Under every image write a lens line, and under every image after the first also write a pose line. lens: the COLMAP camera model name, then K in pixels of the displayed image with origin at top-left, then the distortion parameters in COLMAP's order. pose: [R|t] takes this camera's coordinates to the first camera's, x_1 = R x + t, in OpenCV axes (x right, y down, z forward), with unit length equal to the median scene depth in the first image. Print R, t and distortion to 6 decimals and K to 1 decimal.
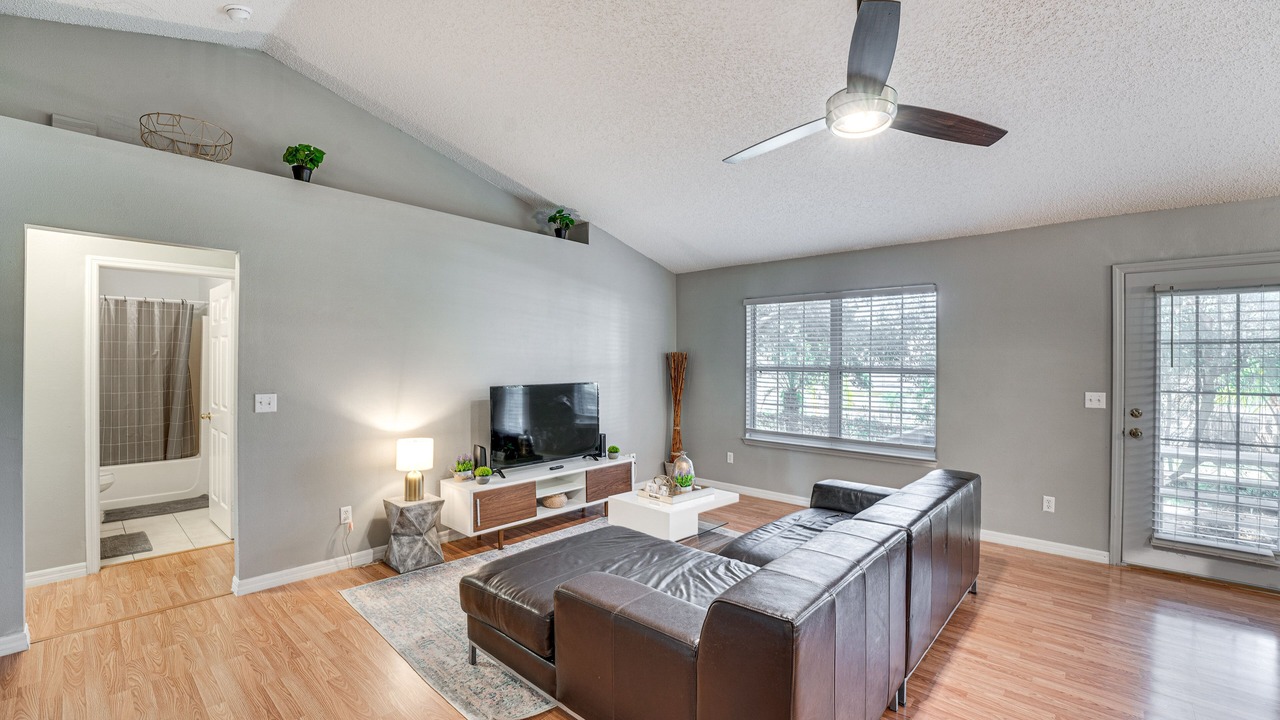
lens RADIAL K [[531.0, 0, 619.5], [0, 531.0, 353.7], [0, 0, 1]] dist [-0.012071, 0.000507]
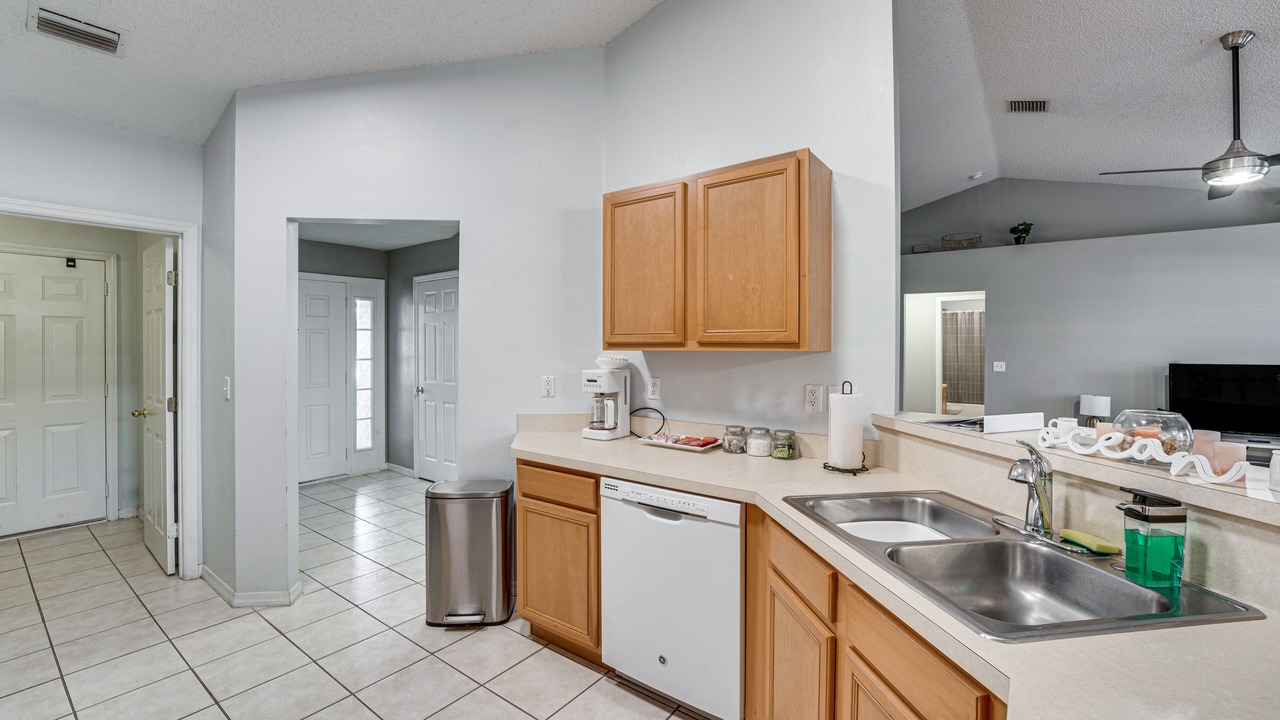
lens RADIAL K [[531.0, 0, 619.5], [0, 531.0, 353.7], [0, 0, 1]] dist [-0.012071, 0.000507]
pose [[0.097718, 0.008496, -0.995178, 1.008242], [0.013554, 0.999859, 0.009867, 0.008121], [0.995122, -0.014452, 0.097589, -0.514054]]
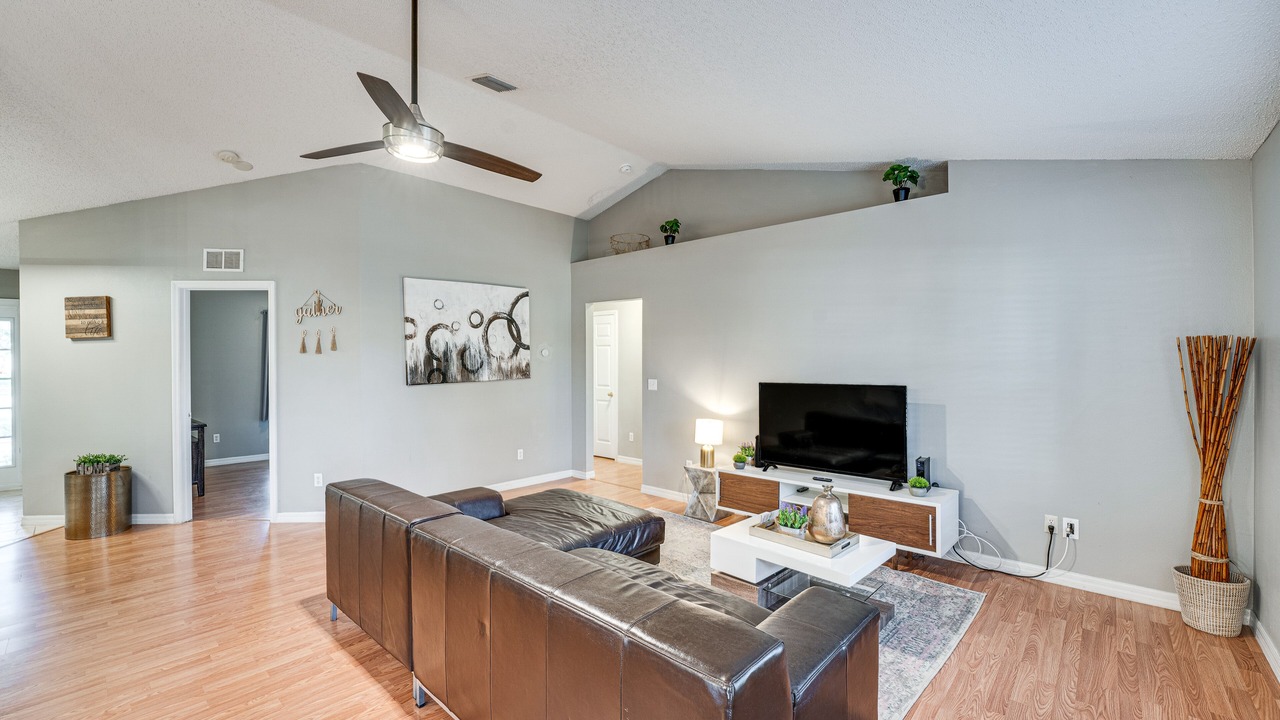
lens RADIAL K [[531.0, 0, 619.5], [0, 531.0, 353.7], [0, 0, 1]] dist [-0.012071, 0.000507]
pose [[0.001363, -0.010768, -0.999941, 0.922490], [0.021141, 0.999719, -0.010737, 0.009812], [0.999776, -0.021125, 0.001590, 0.807184]]
